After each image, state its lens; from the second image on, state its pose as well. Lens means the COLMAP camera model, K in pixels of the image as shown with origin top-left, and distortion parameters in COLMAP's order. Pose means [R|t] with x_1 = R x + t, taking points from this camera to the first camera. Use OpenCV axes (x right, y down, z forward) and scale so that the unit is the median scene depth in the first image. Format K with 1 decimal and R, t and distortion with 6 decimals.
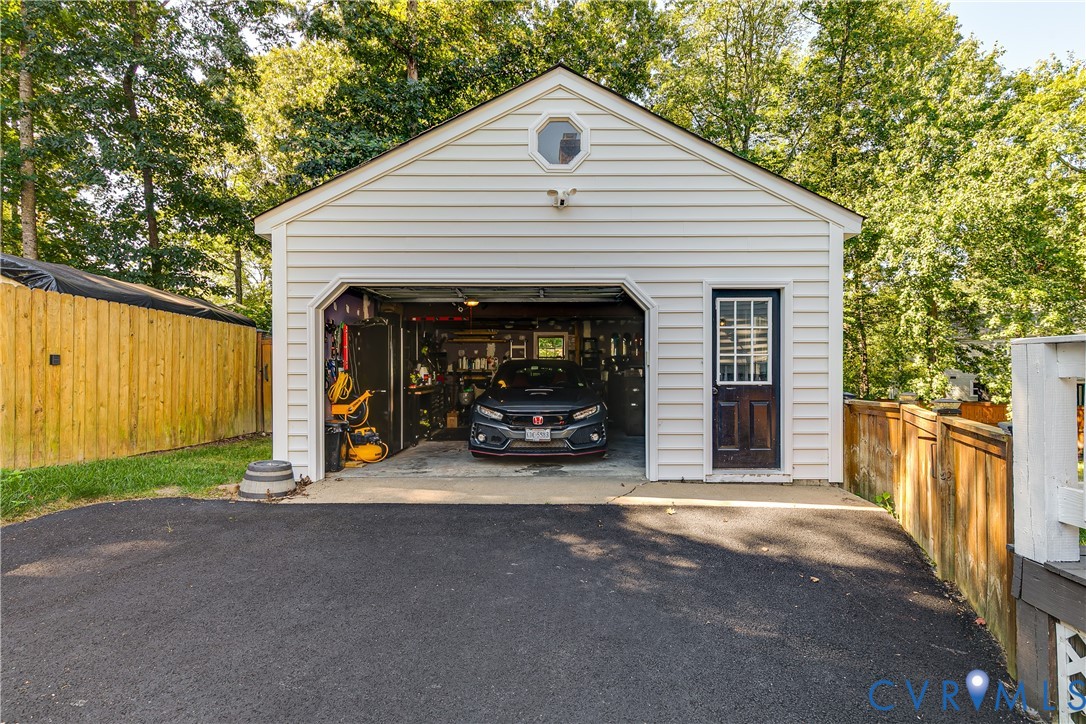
lens RADIAL K [[500.5, 0, 542.8], [0, 500.5, 365.9], [0, 0, 1]] dist [0.010436, -0.001460]
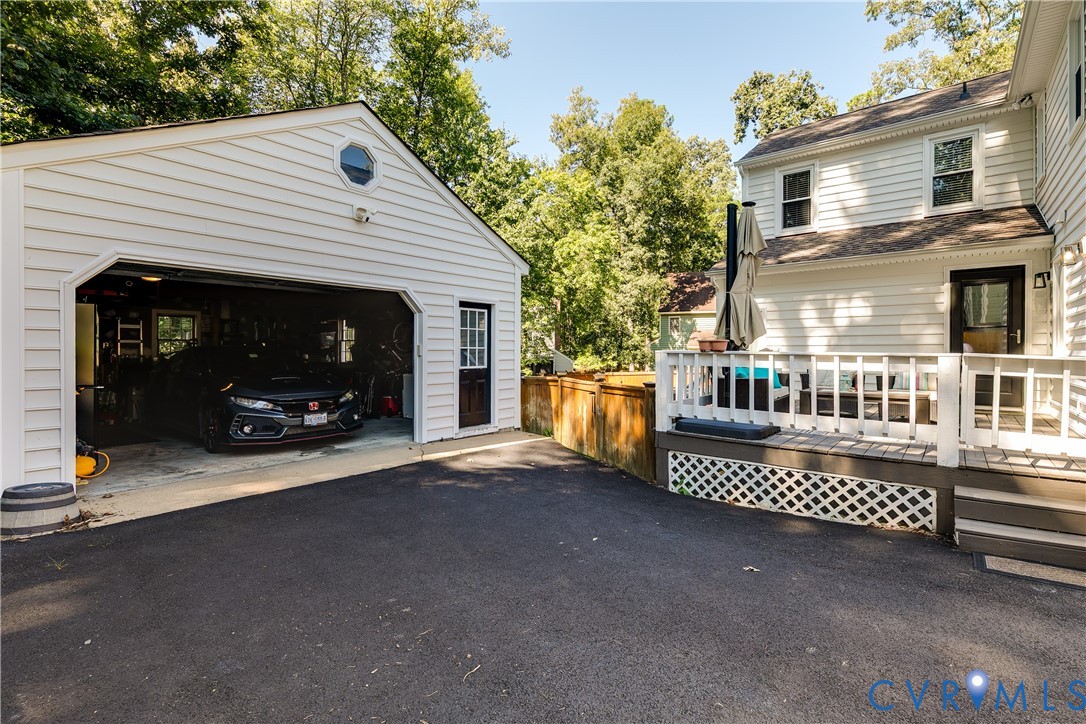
lens RADIAL K [[500.5, 0, 559.9], [0, 500.5, 353.3], [0, 0, 1]] dist [0.010436, -0.001460]
pose [[0.618613, -0.001893, 0.785694, -0.591791], [-0.011469, 0.999869, 0.011440, -0.026676], [-0.785612, -0.016088, 0.618510, -0.095879]]
